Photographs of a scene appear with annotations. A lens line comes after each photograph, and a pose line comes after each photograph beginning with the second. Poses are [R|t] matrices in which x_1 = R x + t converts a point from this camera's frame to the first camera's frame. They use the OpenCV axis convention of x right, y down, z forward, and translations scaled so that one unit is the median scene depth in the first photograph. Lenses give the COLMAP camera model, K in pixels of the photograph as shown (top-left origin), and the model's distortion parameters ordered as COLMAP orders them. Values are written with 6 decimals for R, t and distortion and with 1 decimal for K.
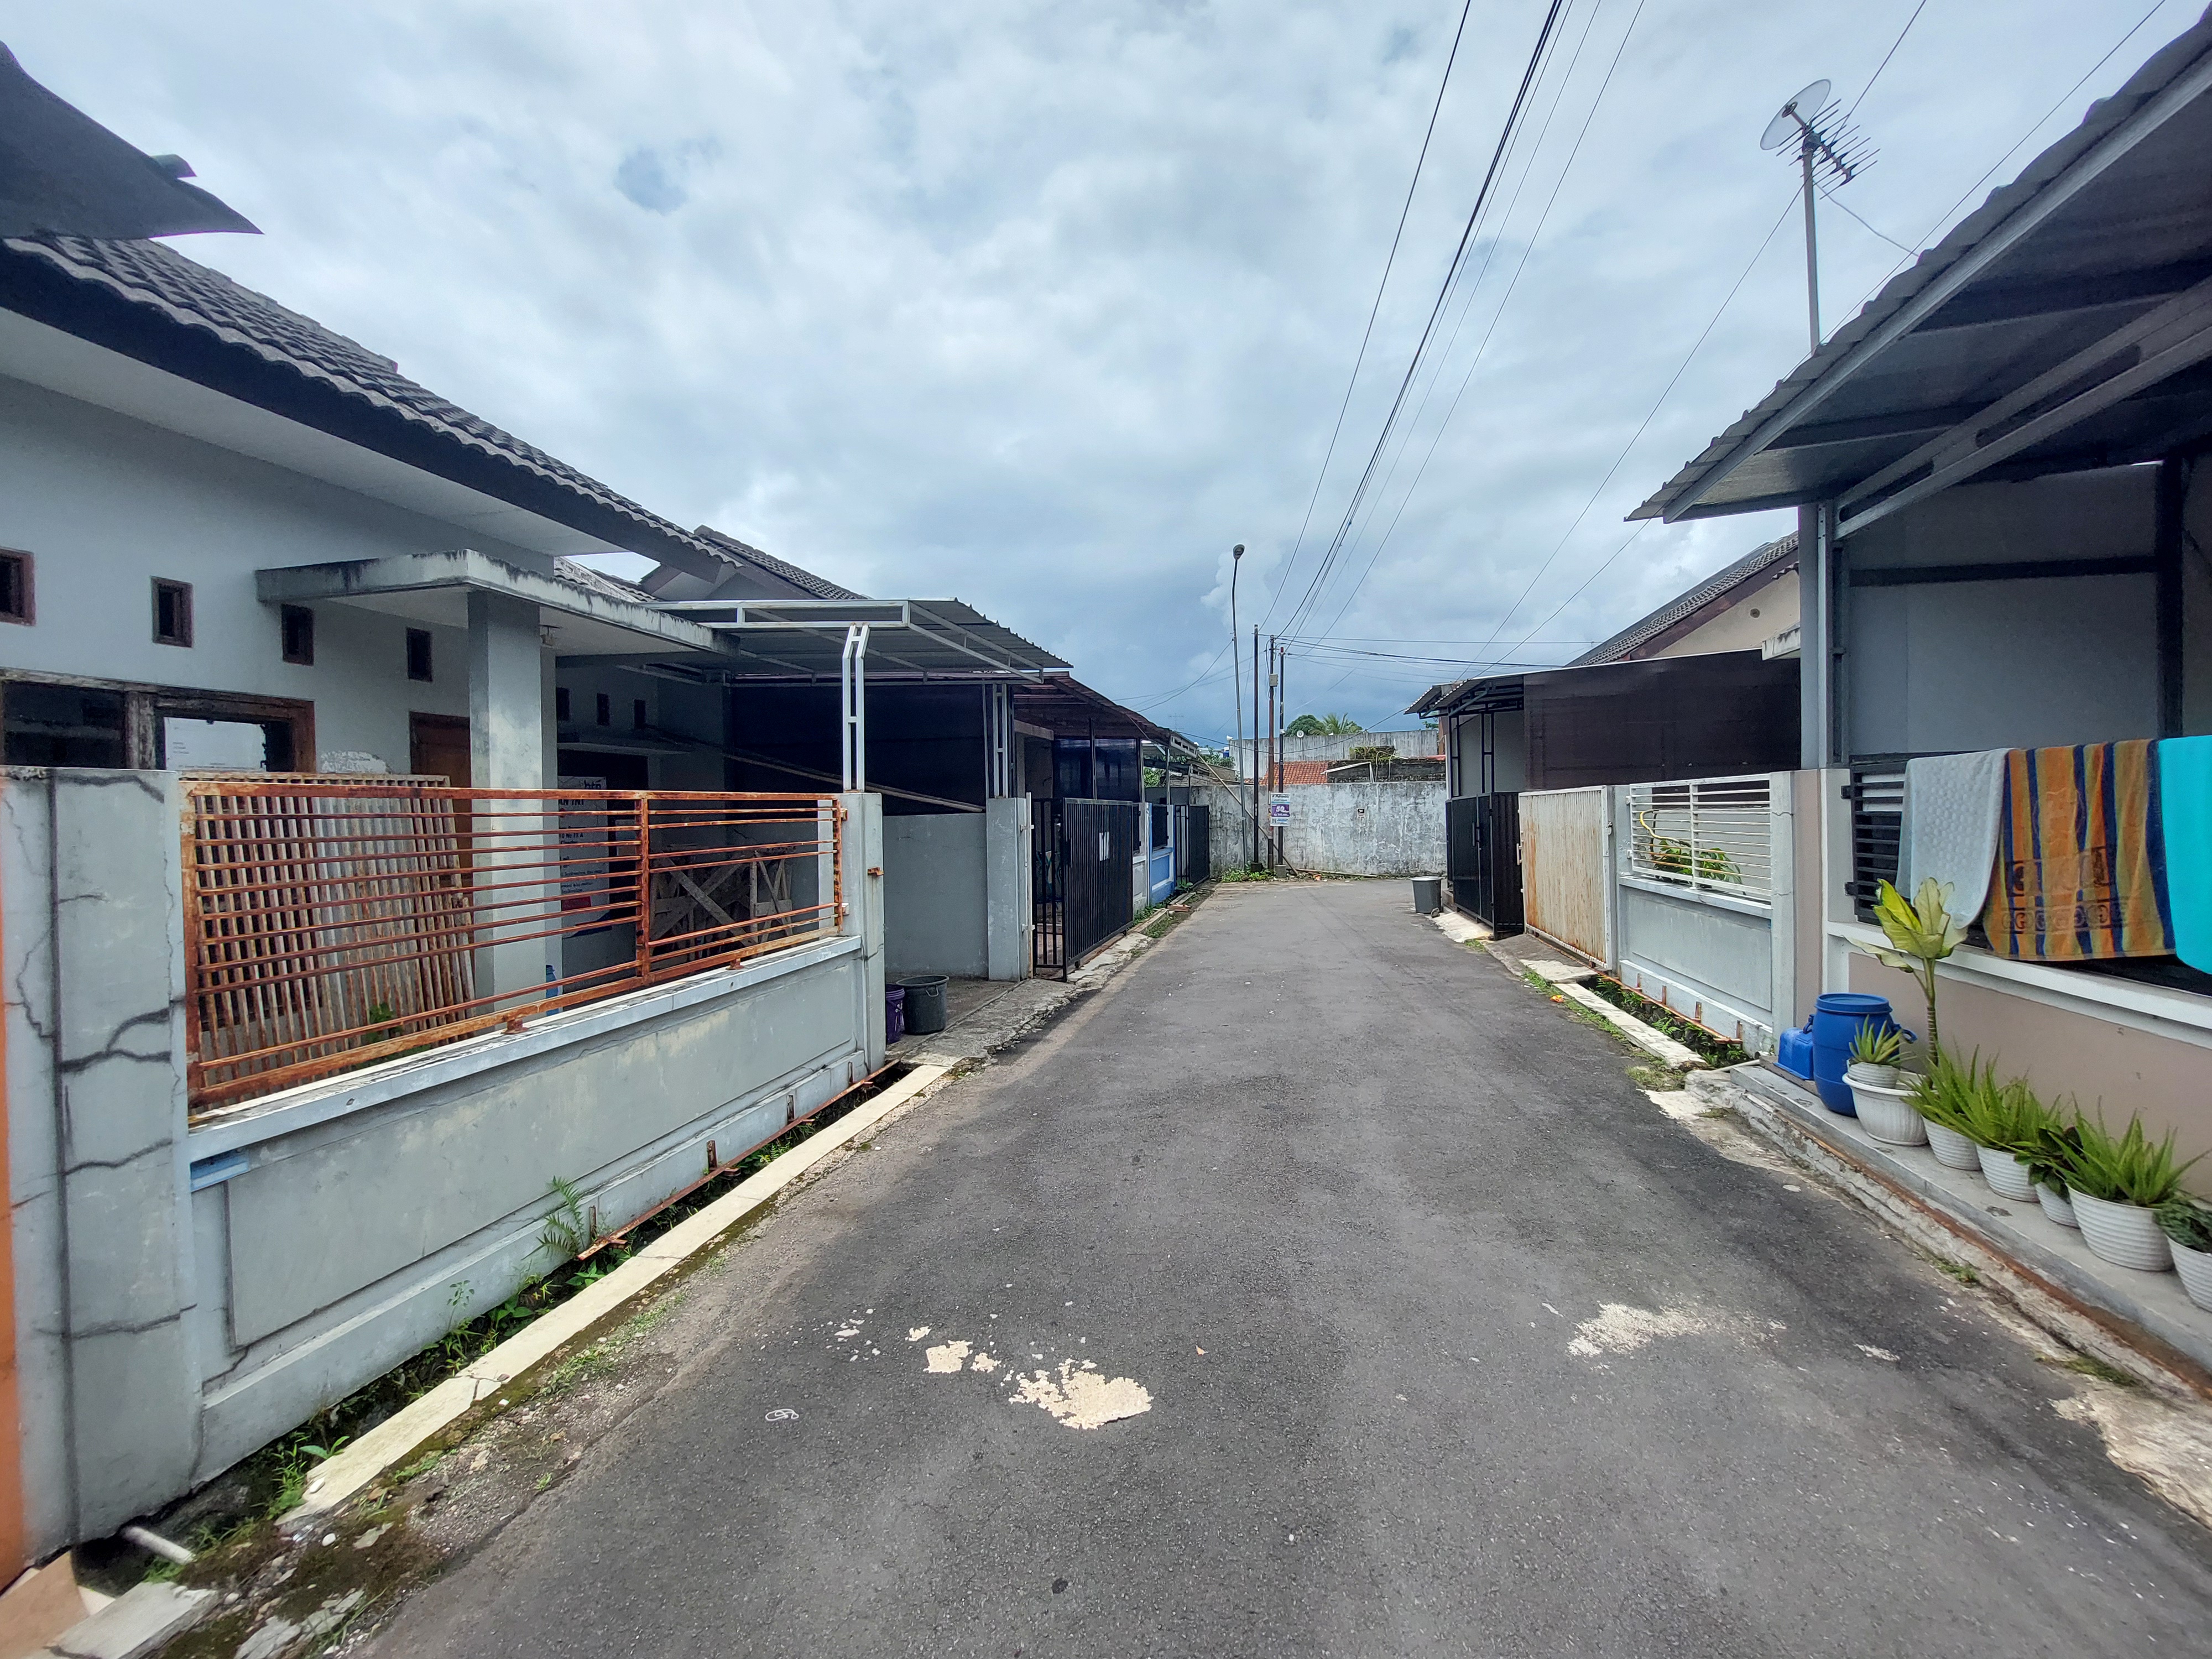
lens RADIAL K [[887.9, 0, 1129.0], [0, 887.9, 820.7], [0, 0, 1]] dist [-0.017297, -0.000437]
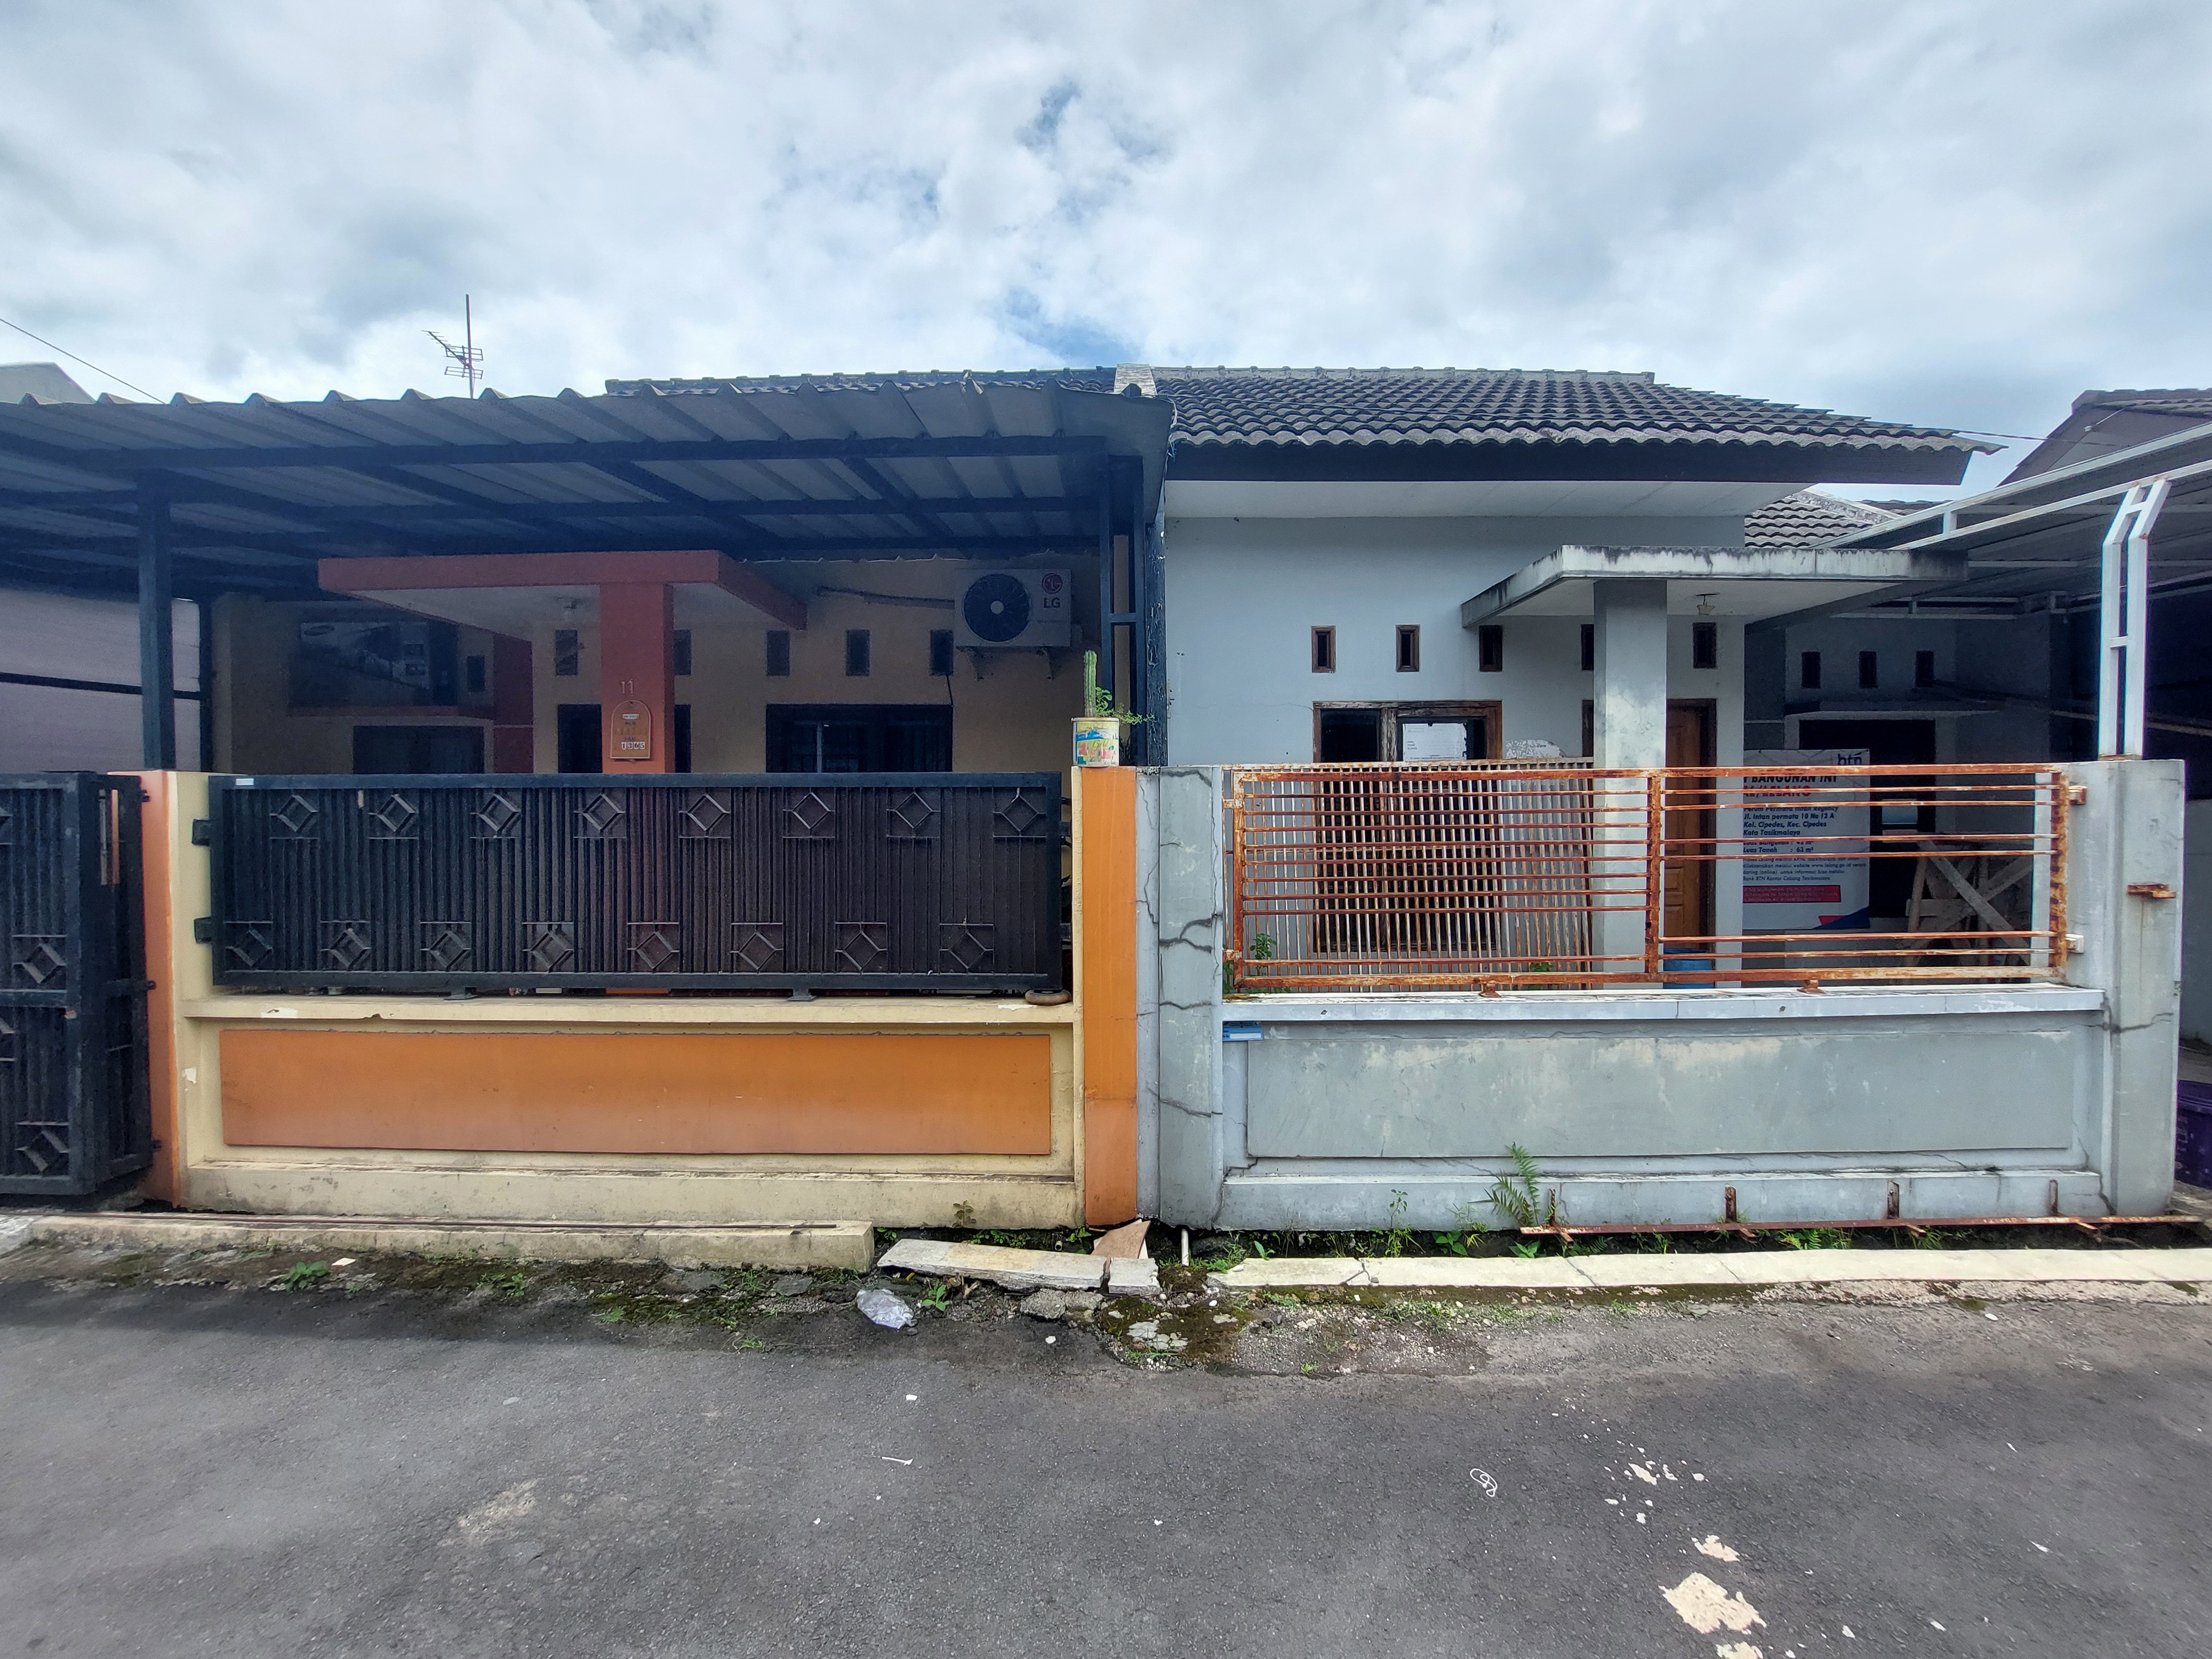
lens RADIAL K [[888.7, 0, 1120.3], [0, 888.7, 820.9], [0, 0, 1]] dist [-0.014246, -0.000475]
pose [[0.188268, 0.032605, -0.981576, 0.220489], [-0.006987, 0.999468, 0.031859, -0.004765], [0.982093, 0.000860, 0.188396, 0.278747]]
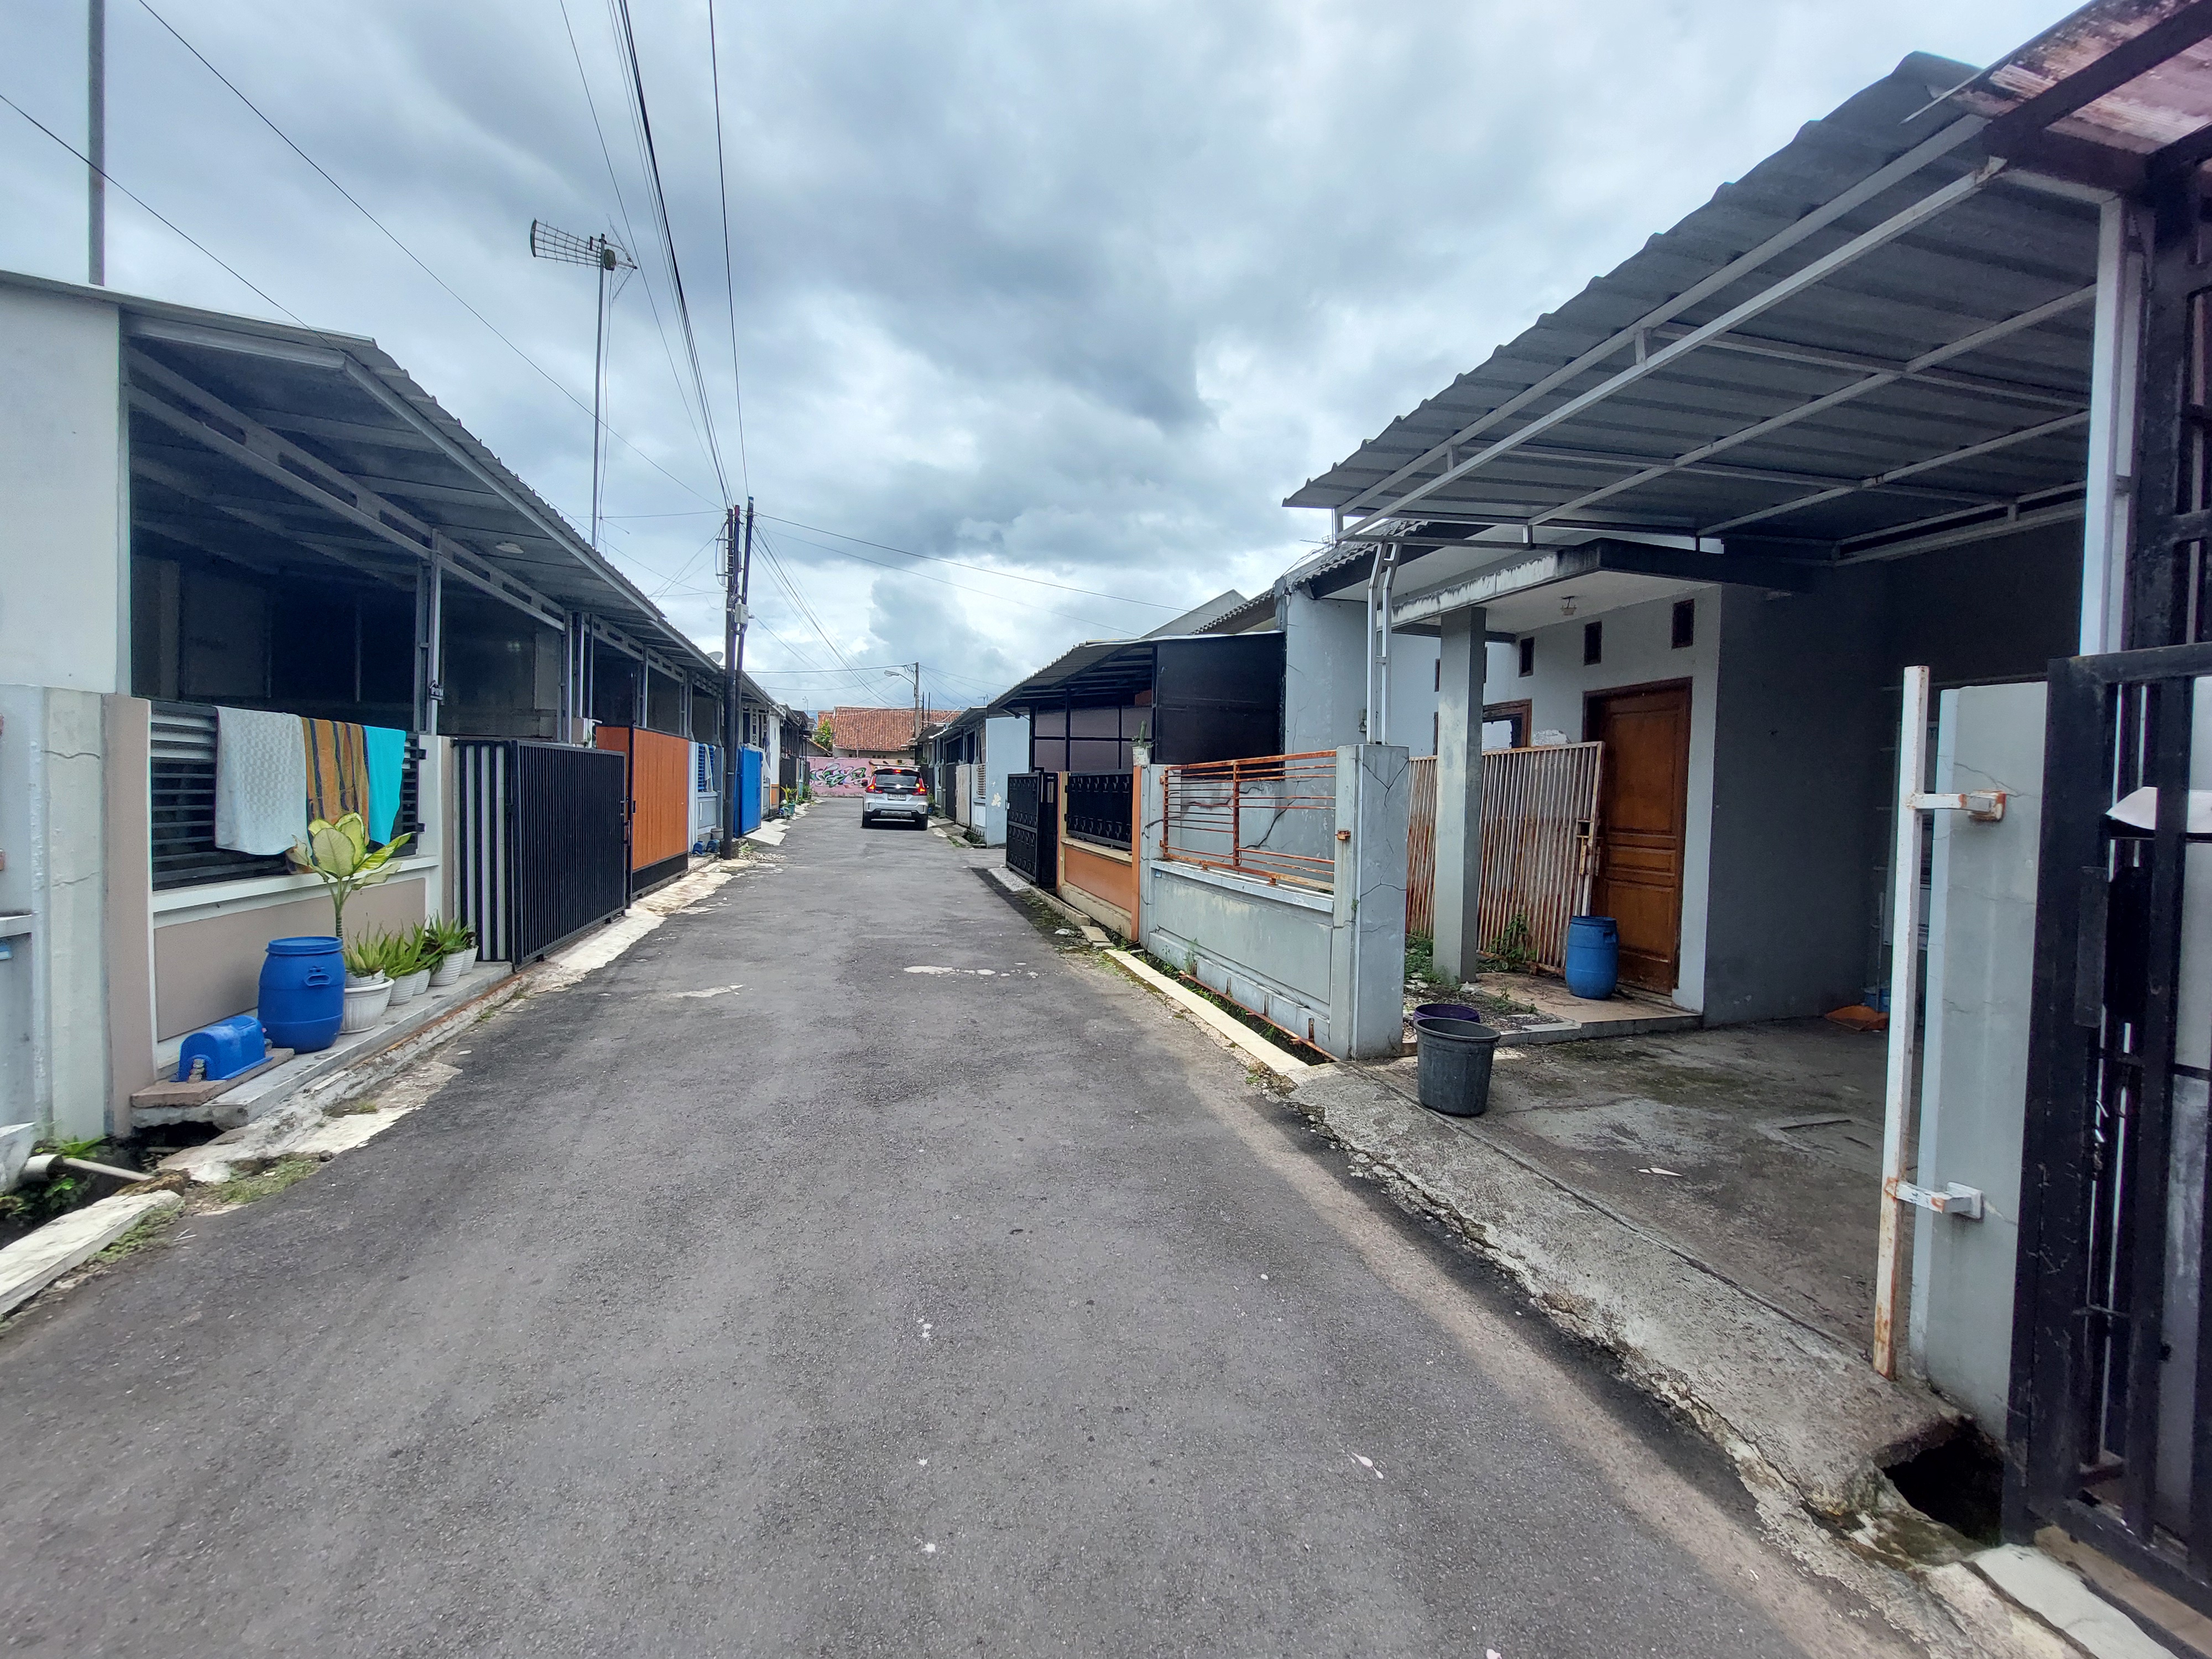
lens RADIAL K [[887.9, 0, 1129.0], [0, 887.9, 820.7], [0, 0, 1]] dist [-0.017297, -0.000437]
pose [[-0.884636, 0.015359, -0.466030, 0.434822], [-0.007021, 0.998905, 0.046249, 0.005708], [0.466230, 0.044186, -0.883559, 2.334419]]
